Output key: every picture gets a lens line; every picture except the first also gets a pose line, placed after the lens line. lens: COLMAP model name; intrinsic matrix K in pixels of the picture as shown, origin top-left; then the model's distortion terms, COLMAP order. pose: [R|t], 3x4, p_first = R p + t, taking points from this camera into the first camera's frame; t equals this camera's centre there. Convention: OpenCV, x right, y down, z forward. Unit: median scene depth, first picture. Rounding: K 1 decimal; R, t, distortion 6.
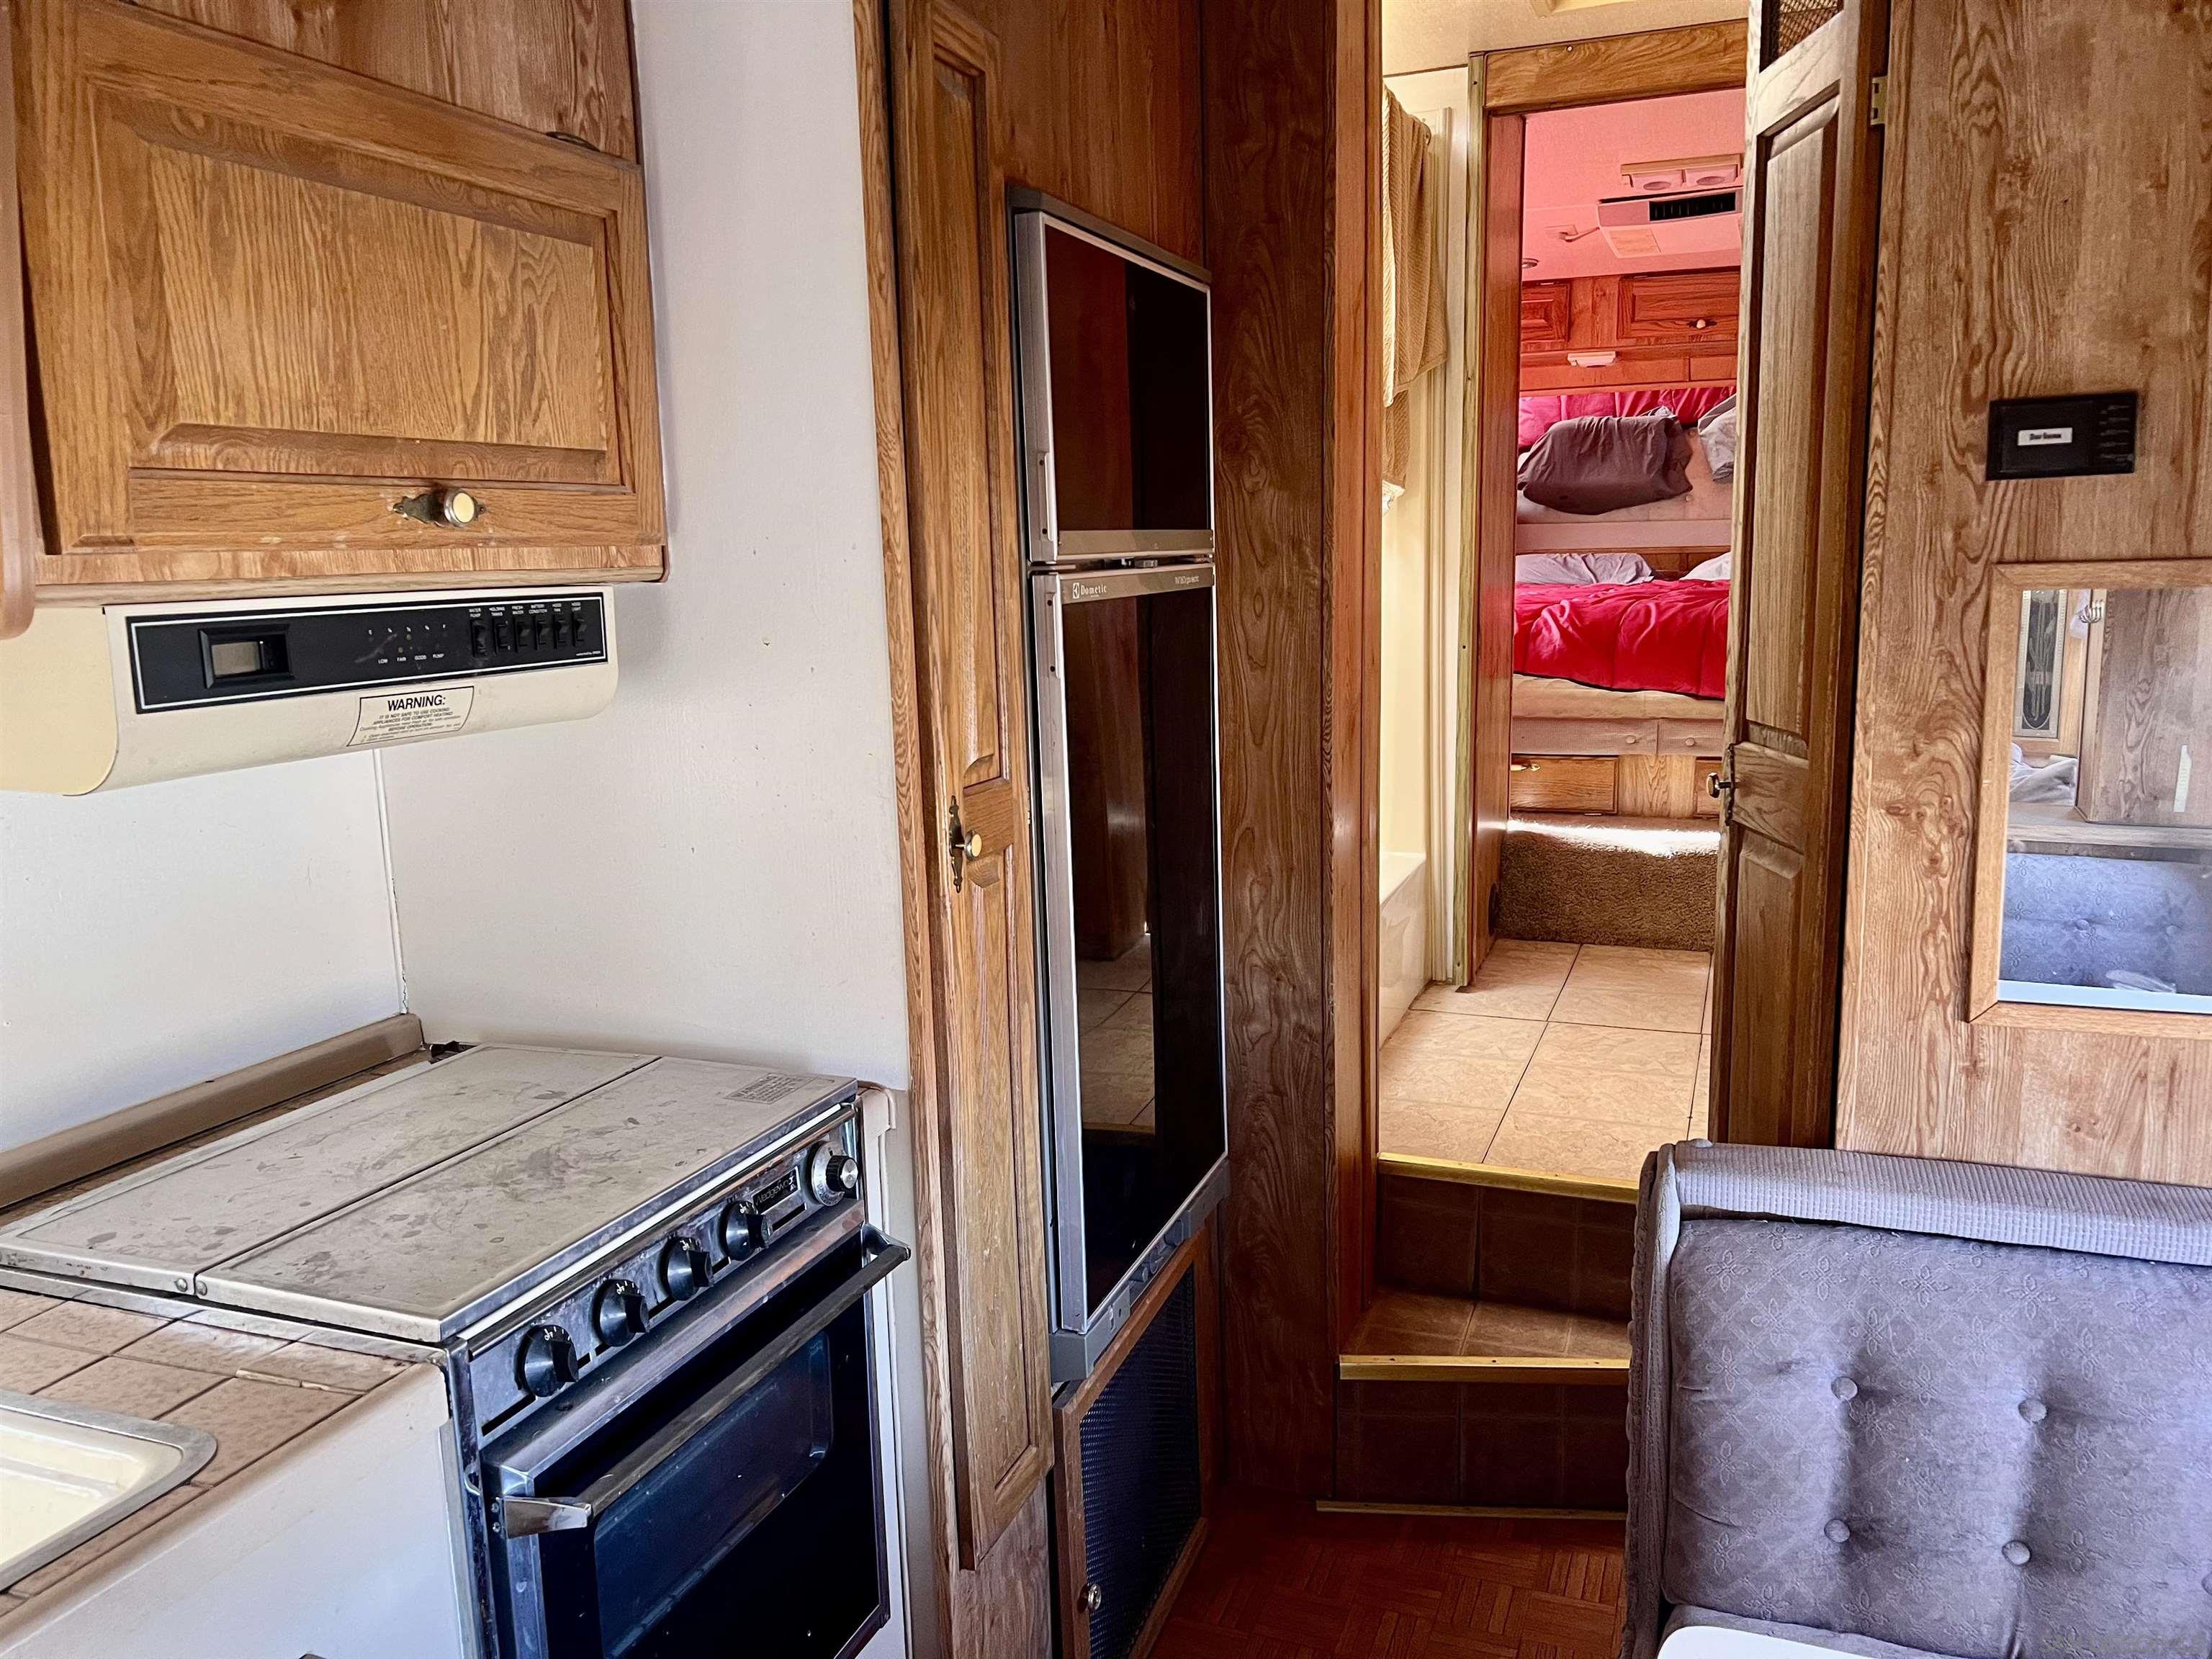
lens RADIAL K [[1665.2, 0, 1113.7], [0, 1665.2, 830.4], [0, 0, 1]] dist [0.043352, -0.045945]
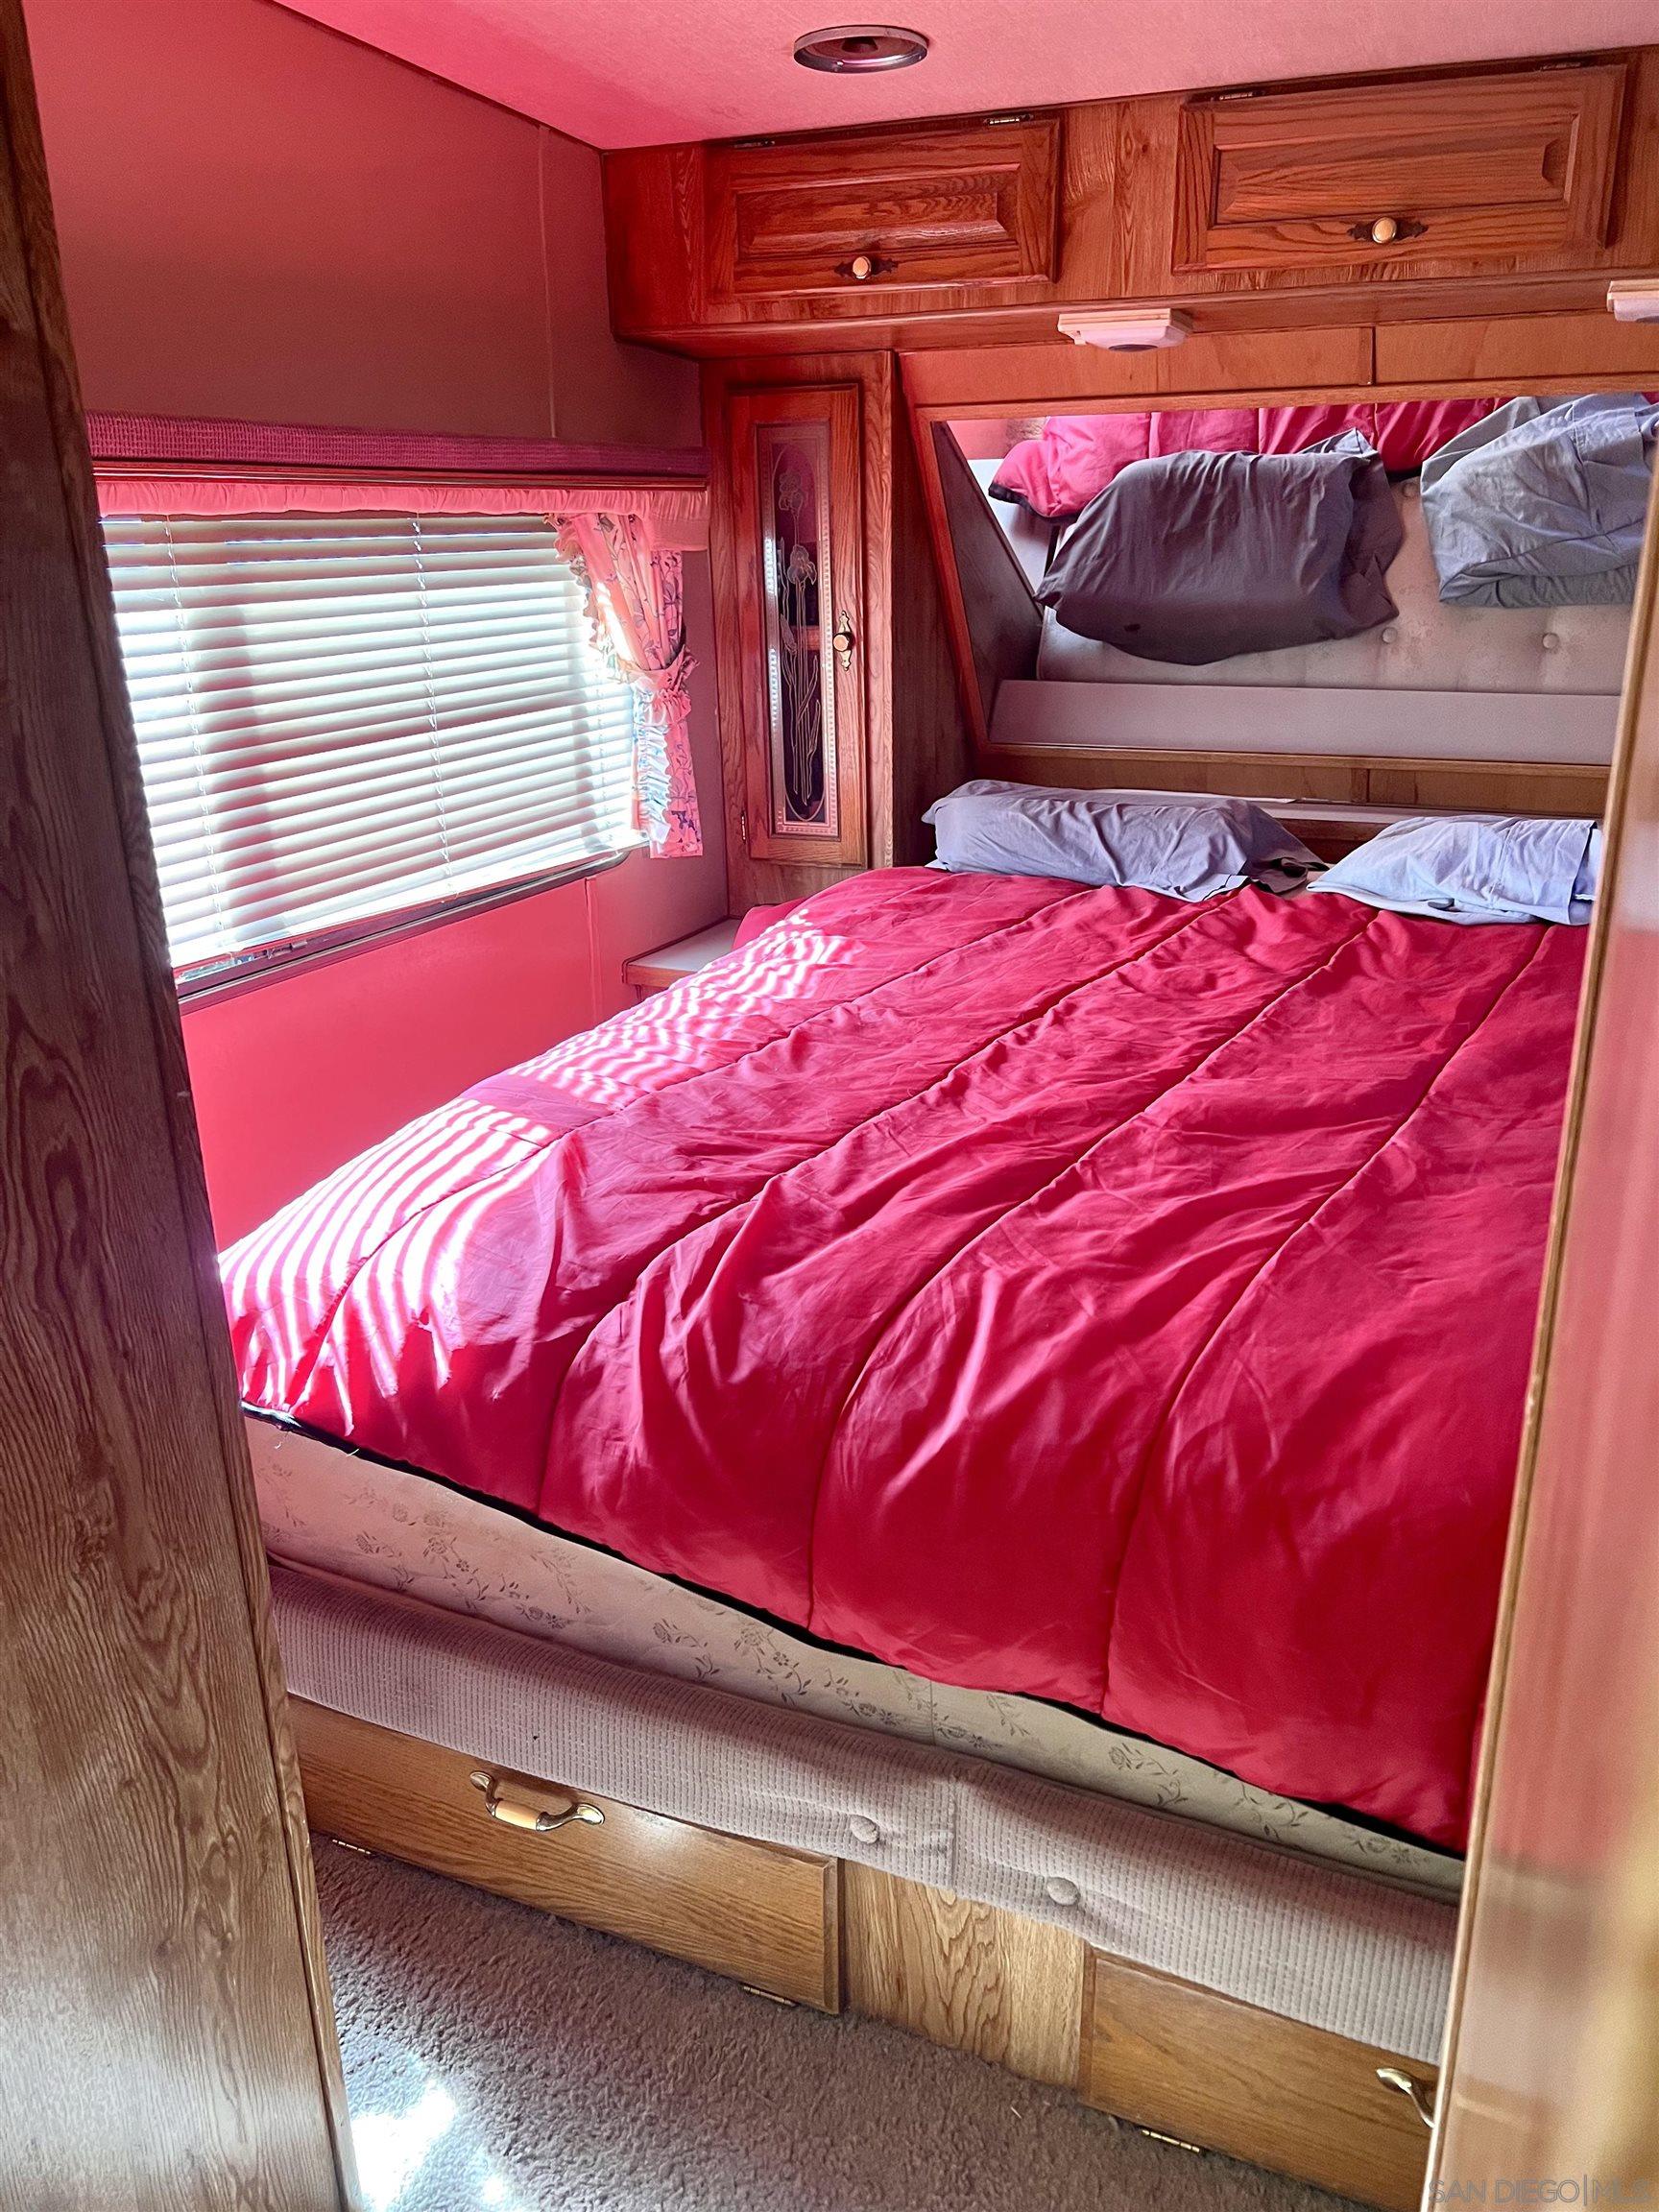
lens RADIAL K [[1665.2, 0, 840.2], [0, 1665.2, 1115.6], [0, 0, 1]] dist [0.043352, -0.045945]
pose [[0.998987, 0.020814, -0.039894, 0.313234], [-0.013620, 0.984871, 0.172755, -0.215975], [0.042887, -0.172037, 0.984156, 0.748074]]
